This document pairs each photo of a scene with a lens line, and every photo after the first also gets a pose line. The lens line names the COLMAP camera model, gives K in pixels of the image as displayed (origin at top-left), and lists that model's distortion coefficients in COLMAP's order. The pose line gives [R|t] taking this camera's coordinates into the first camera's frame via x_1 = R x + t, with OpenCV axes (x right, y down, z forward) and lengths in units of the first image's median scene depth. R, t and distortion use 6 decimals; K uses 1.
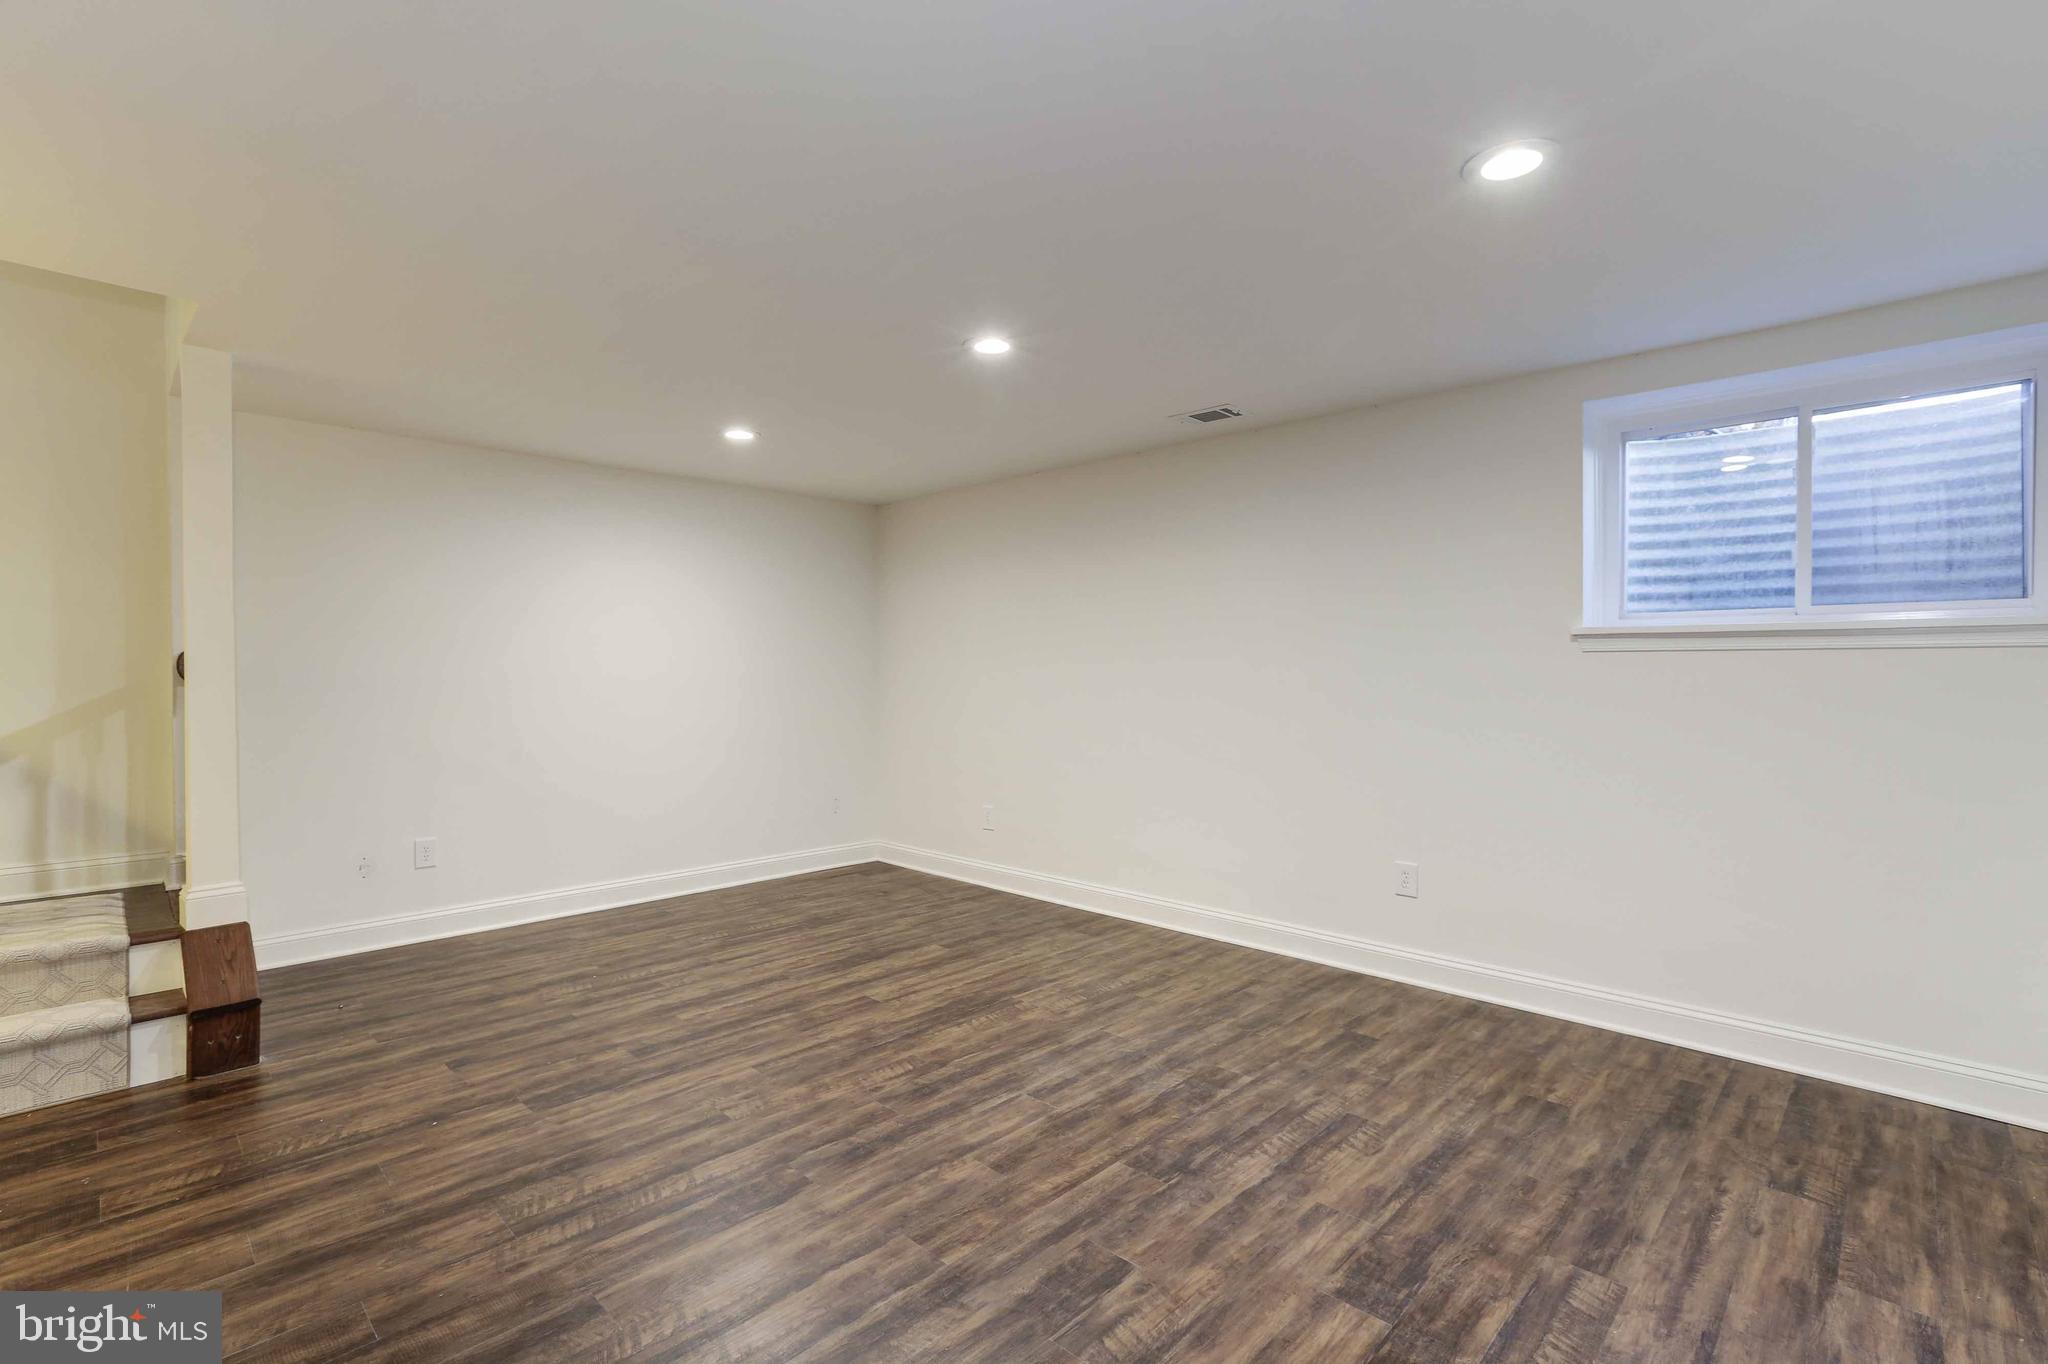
lens RADIAL K [[940.7, 0, 1023.8], [0, 940.7, 676.4], [0, 0, 1]] dist [-0.000797, 0.000766]
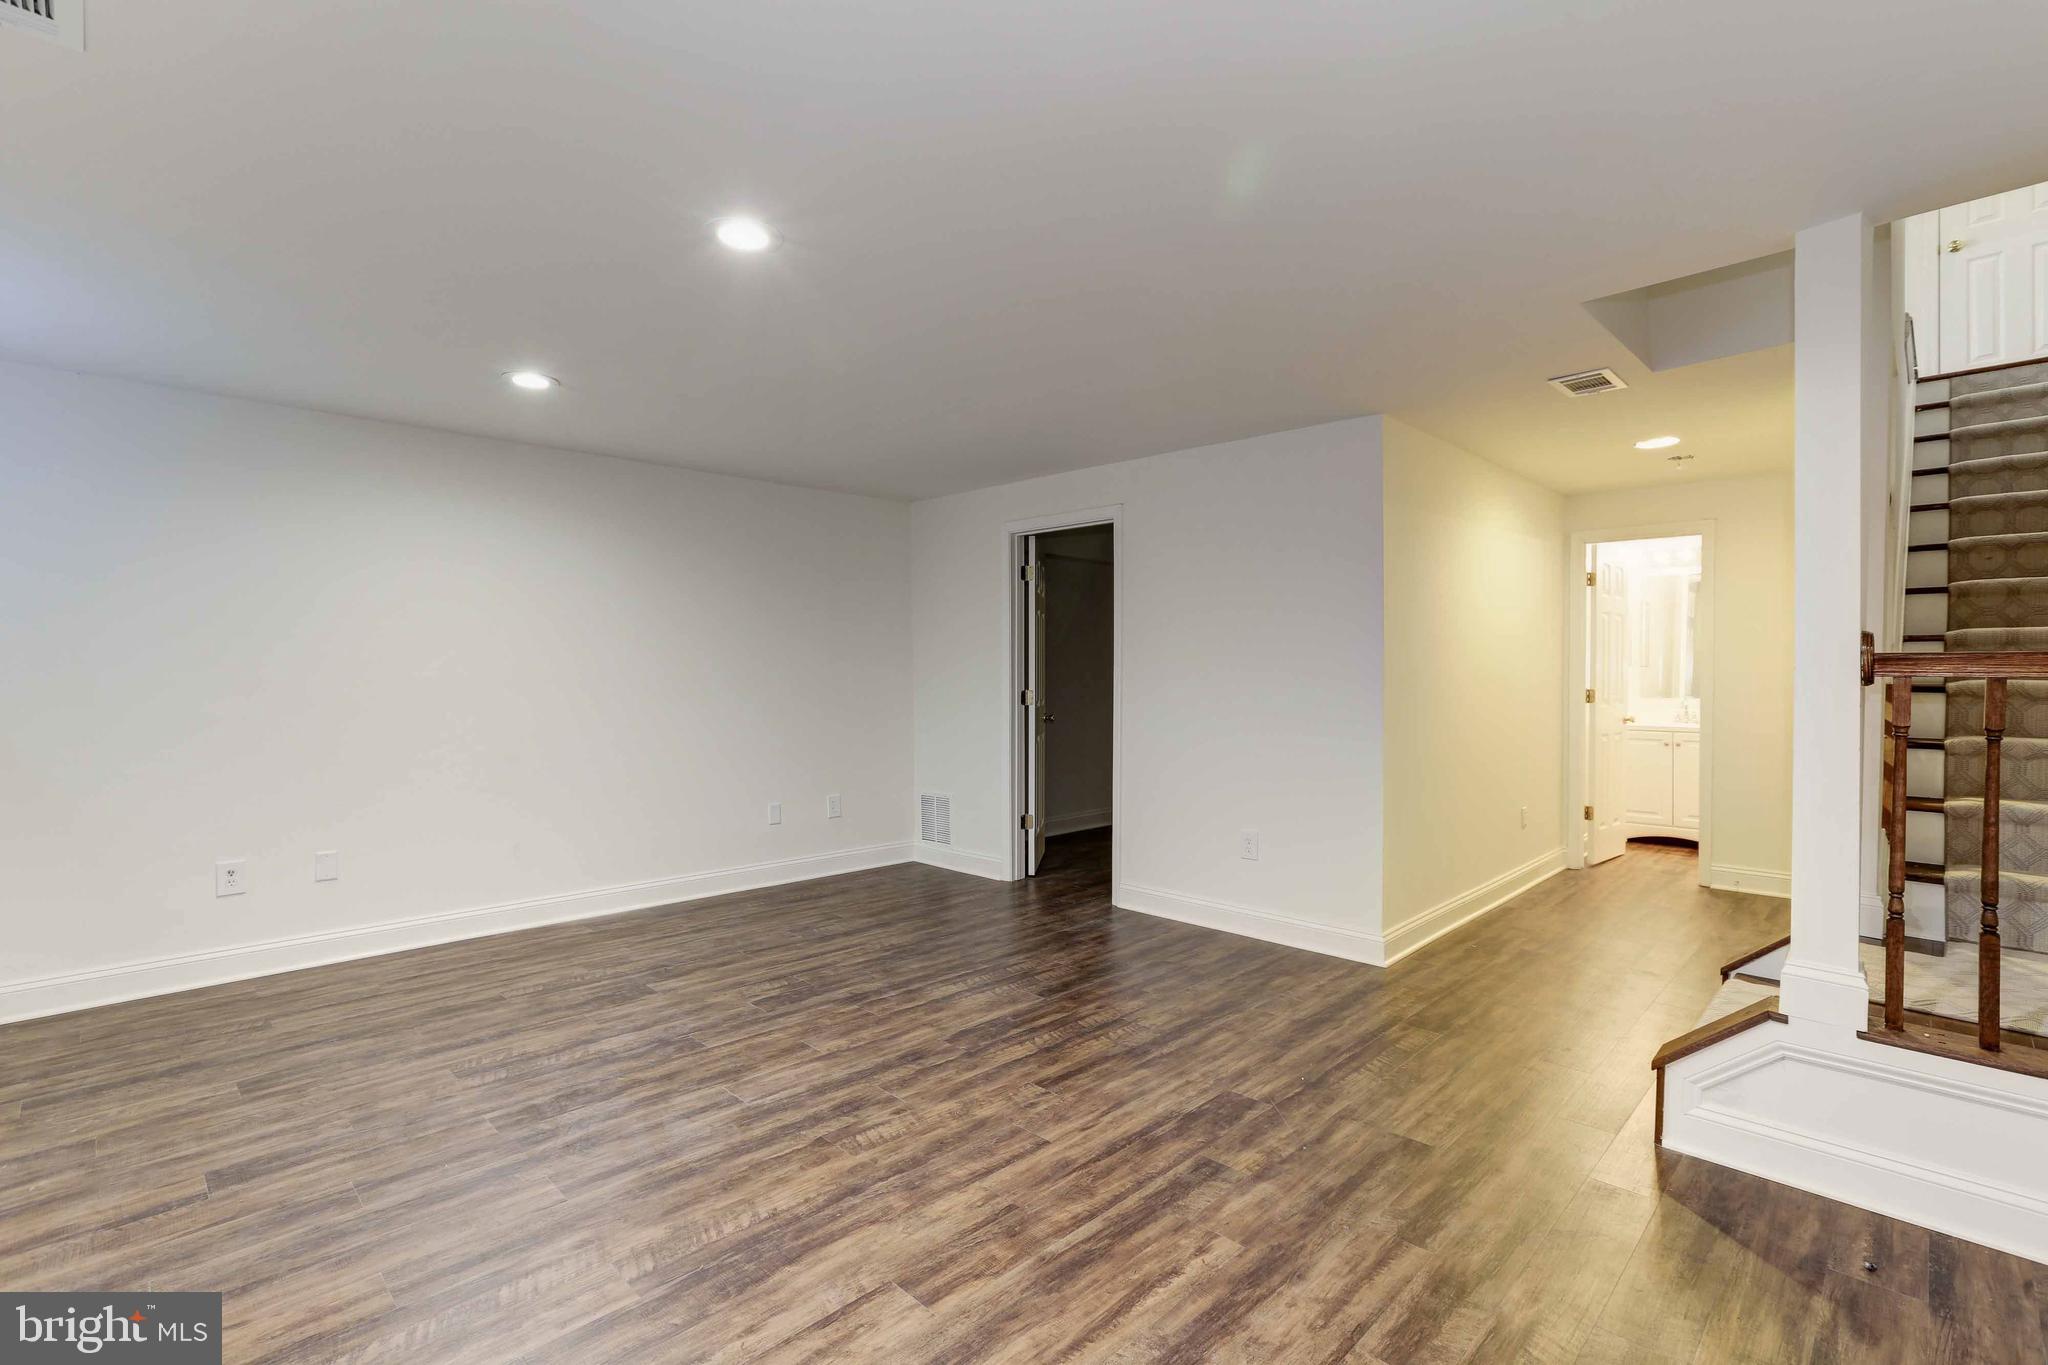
lens RADIAL K [[940.7, 0, 1023.8], [0, 940.7, 676.9], [0, 0, 1]] dist [-0.000797, 0.000766]
pose [[-0.999945, 0.001418, 0.010377, -0.311287], [0.001536, 0.999935, 0.011320, -0.003442], [-0.010361, 0.011335, -0.999882, 2.061931]]
